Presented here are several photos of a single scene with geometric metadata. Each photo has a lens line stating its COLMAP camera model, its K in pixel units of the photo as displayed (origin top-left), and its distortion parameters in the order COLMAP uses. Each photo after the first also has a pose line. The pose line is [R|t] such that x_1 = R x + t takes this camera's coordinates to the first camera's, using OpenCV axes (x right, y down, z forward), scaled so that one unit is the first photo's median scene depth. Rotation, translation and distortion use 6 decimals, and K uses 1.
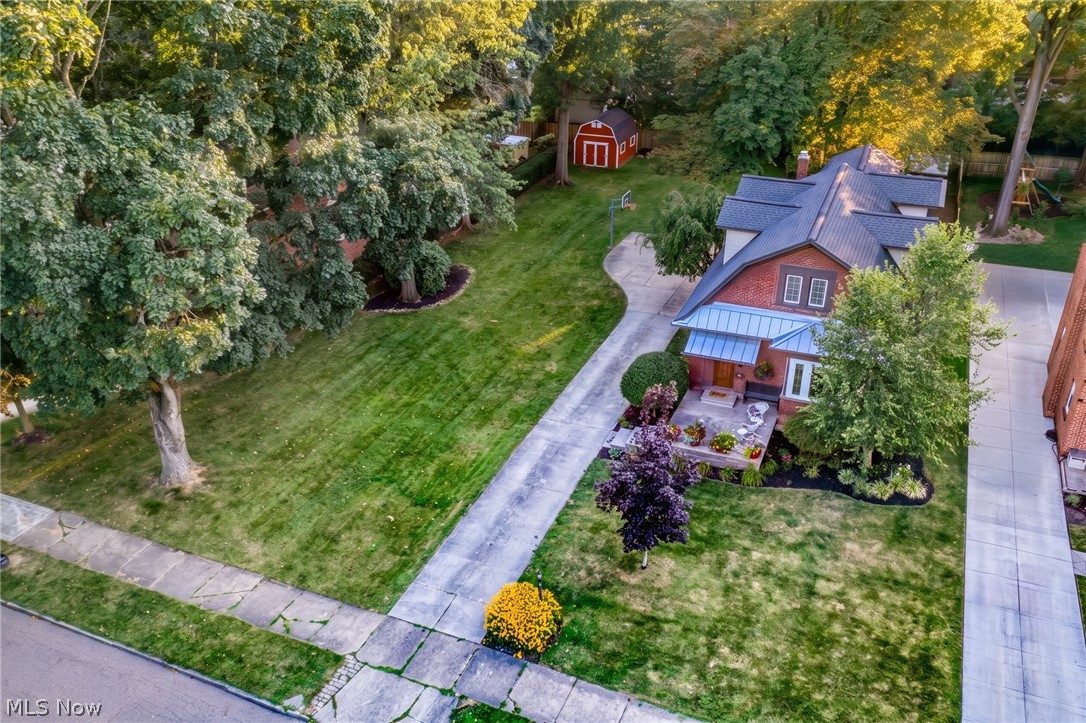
lens RADIAL K [[892.8, 0, 543.0], [0, 892.8, 361.5], [0, 0, 1]] dist [0.008657, 0.002446]
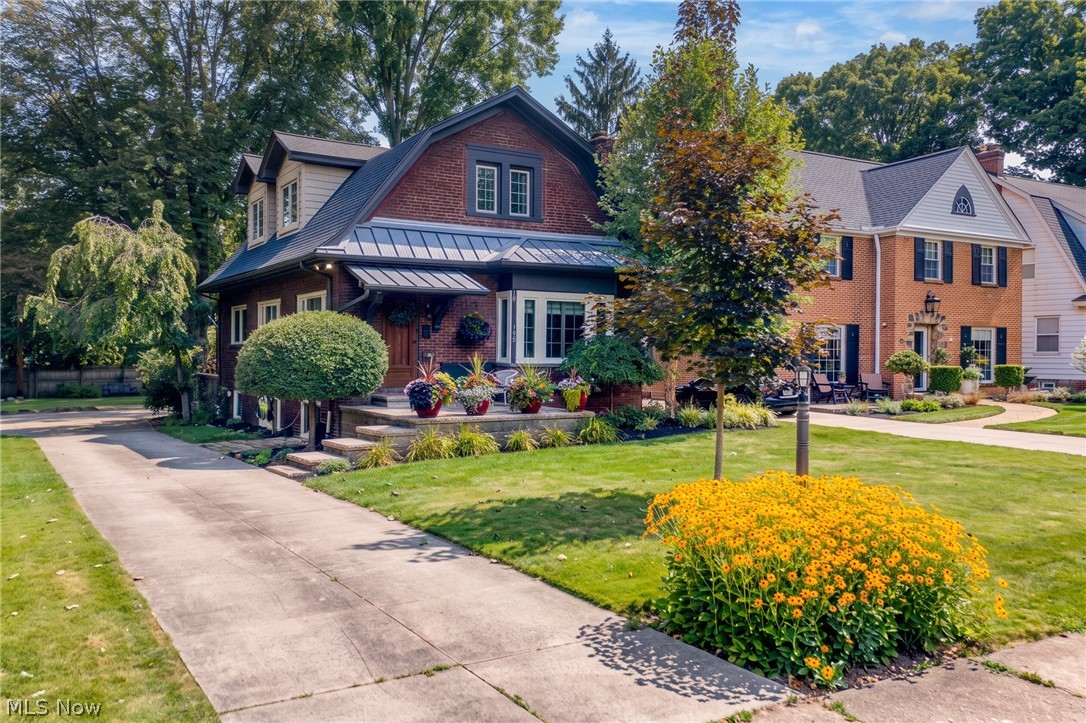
lens RADIAL K [[927.5, 0, 543.0], [0, 927.5, 361.5], [0, 0, 1]] dist [-0.003475, -0.012624]
pose [[0.577986, 0.006703, 0.816019, -0.227412], [0.371990, 0.887866, -0.270773, 0.213766], [-0.726330, 0.460054, 0.510681, 0.669707]]
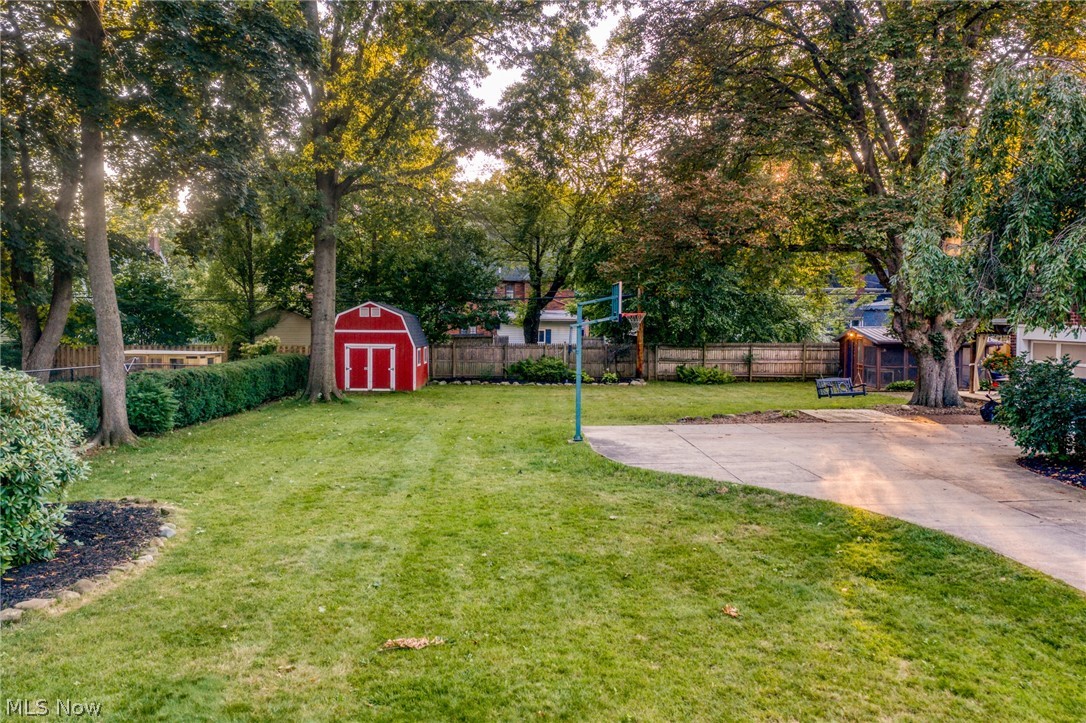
lens RADIAL K [[892.8, 0, 543.0], [0, 892.8, 361.5], [0, 0, 1]] dist [0.008657, 0.002446]
pose [[0.910245, 0.003322, 0.414056, -0.134277], [0.173840, 0.904506, -0.389422, -0.033105], [-0.375810, 0.426449, 0.822744, 1.117904]]
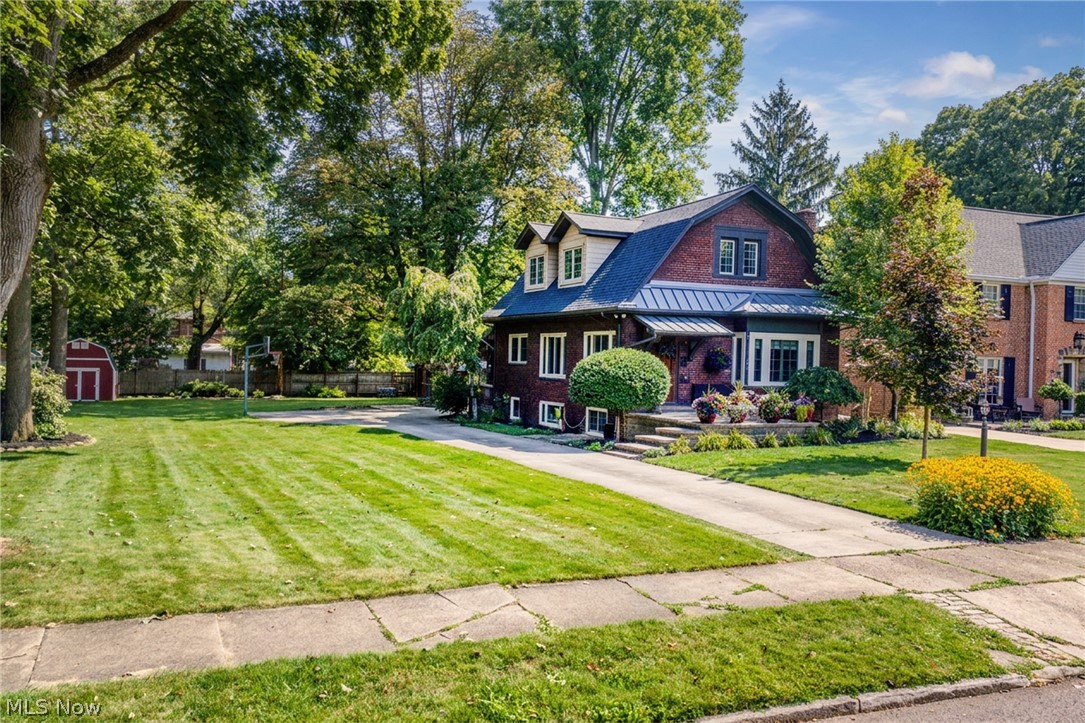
lens RADIAL K [[926.6, 0, 542.5], [0, 926.6, 361.5], [0, 0, 1]] dist [-0.003475, -0.012624]
pose [[0.689160, 0.024826, 0.724184, -0.475873], [0.310305, 0.893025, -0.325911, 0.238339], [-0.654805, 0.449323, 0.607733, 0.598563]]
